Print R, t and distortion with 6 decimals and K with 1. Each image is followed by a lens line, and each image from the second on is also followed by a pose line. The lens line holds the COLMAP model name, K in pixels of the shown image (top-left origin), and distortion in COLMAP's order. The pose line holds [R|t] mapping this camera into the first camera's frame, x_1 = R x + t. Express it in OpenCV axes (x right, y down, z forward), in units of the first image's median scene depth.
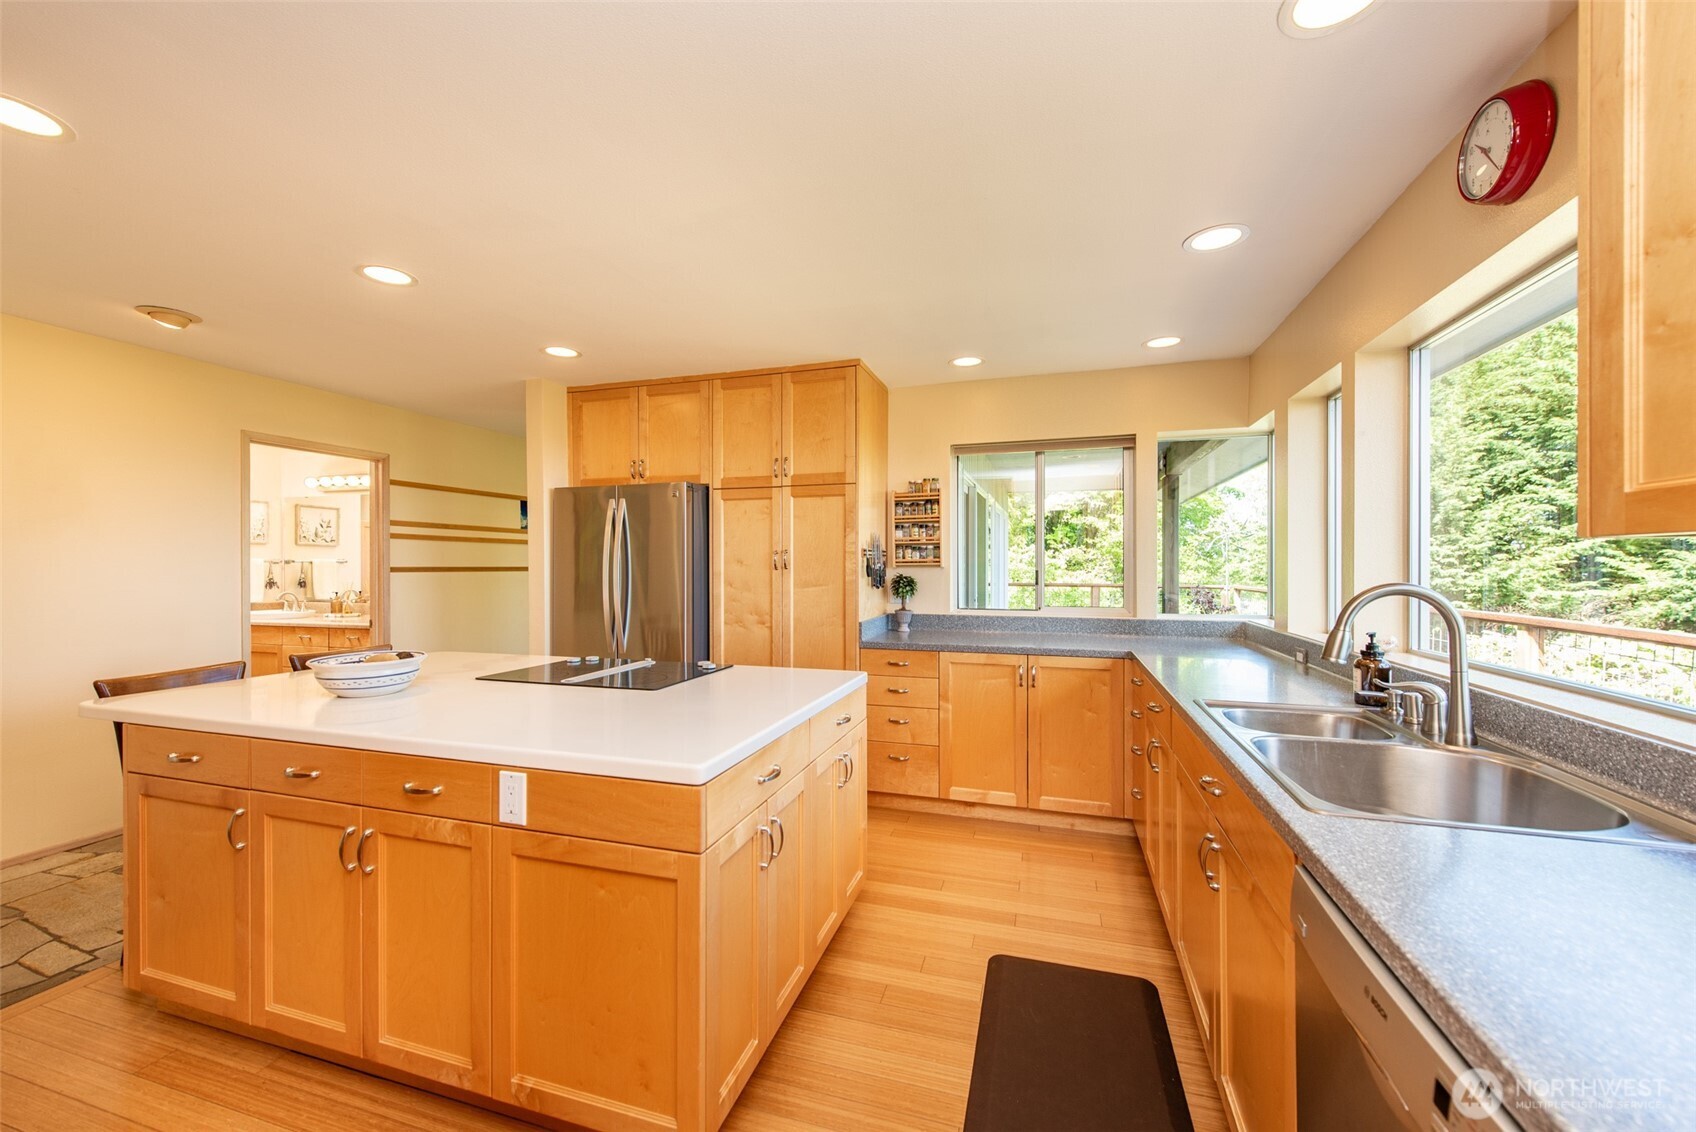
lens RADIAL K [[664.8, 0, 843.4], [0, 664.8, 569.1], [0, 0, 1]] dist [0.007158, -0.001671]
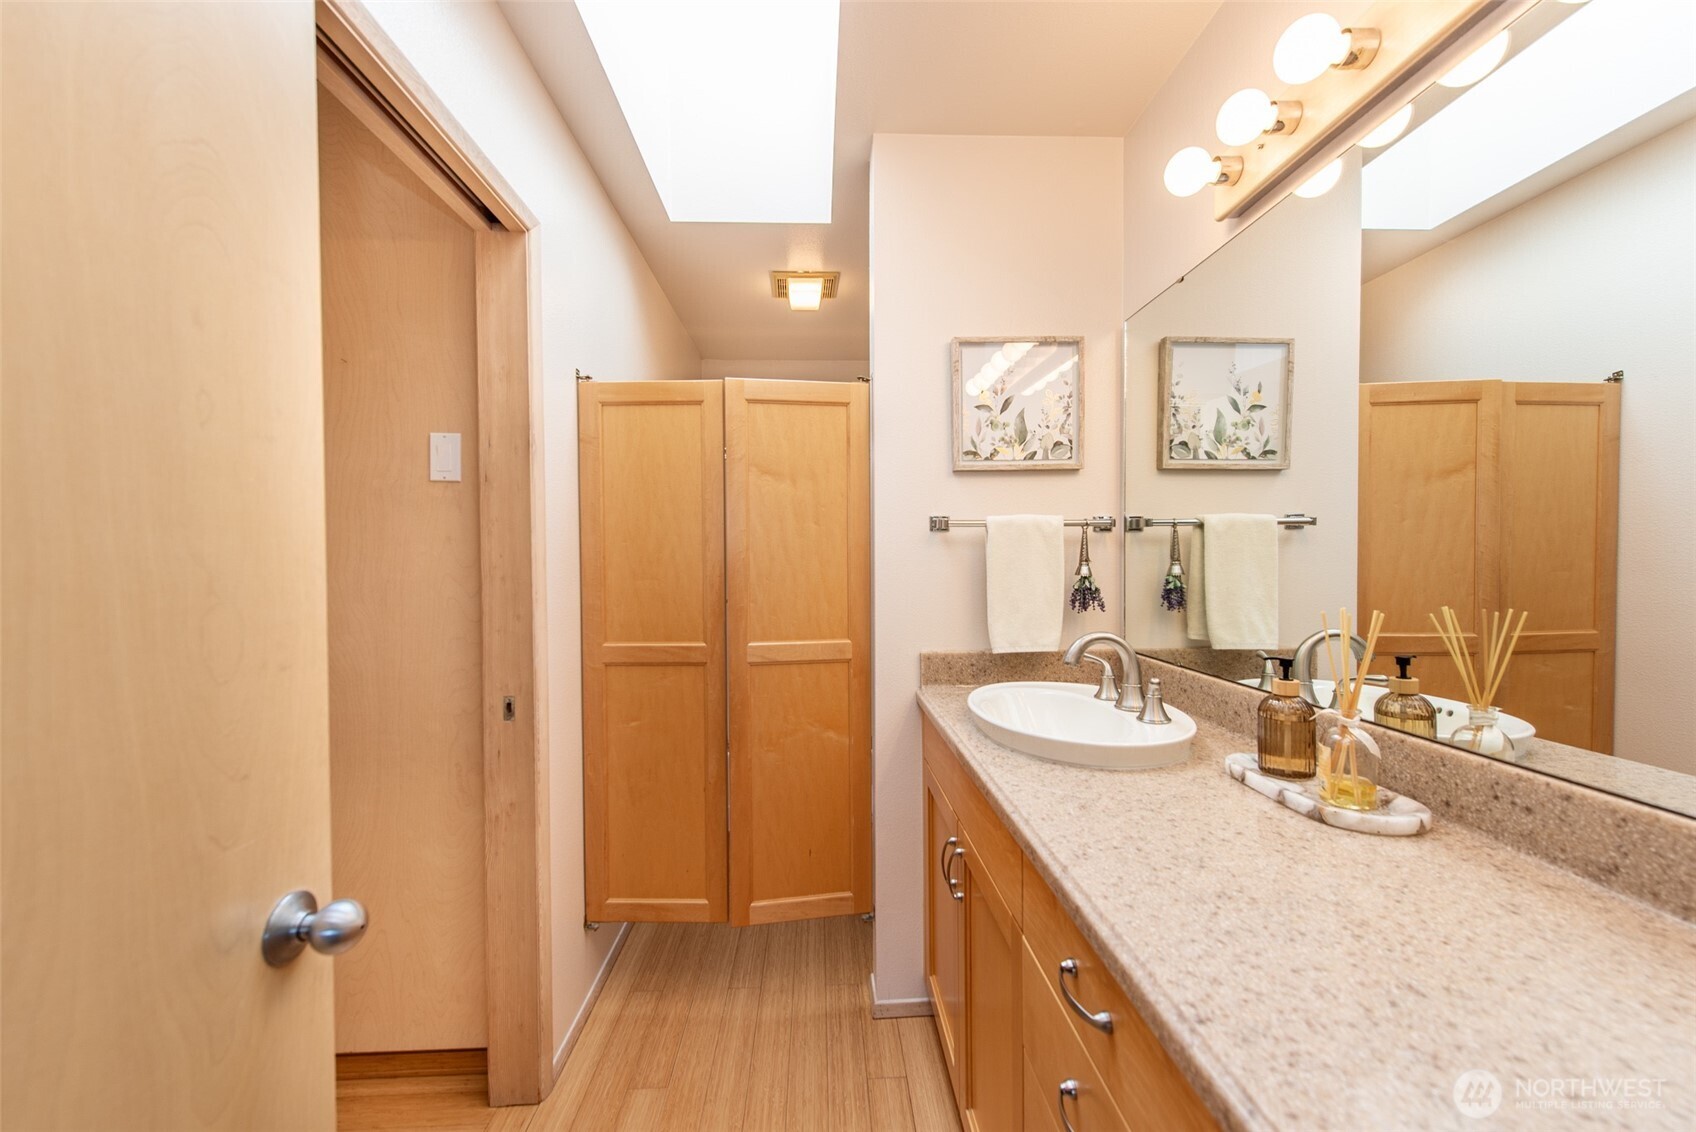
lens RADIAL K [[664.8, 0, 845.6], [0, 664.8, 568.6], [0, 0, 1]] dist [0.007158, -0.001671]
pose [[0.348782, 0.011144, -0.937138, -0.578575], [0.001596, 0.999921, 0.012485, 0.005174], [0.937202, -0.005850, 0.348737, 0.753316]]
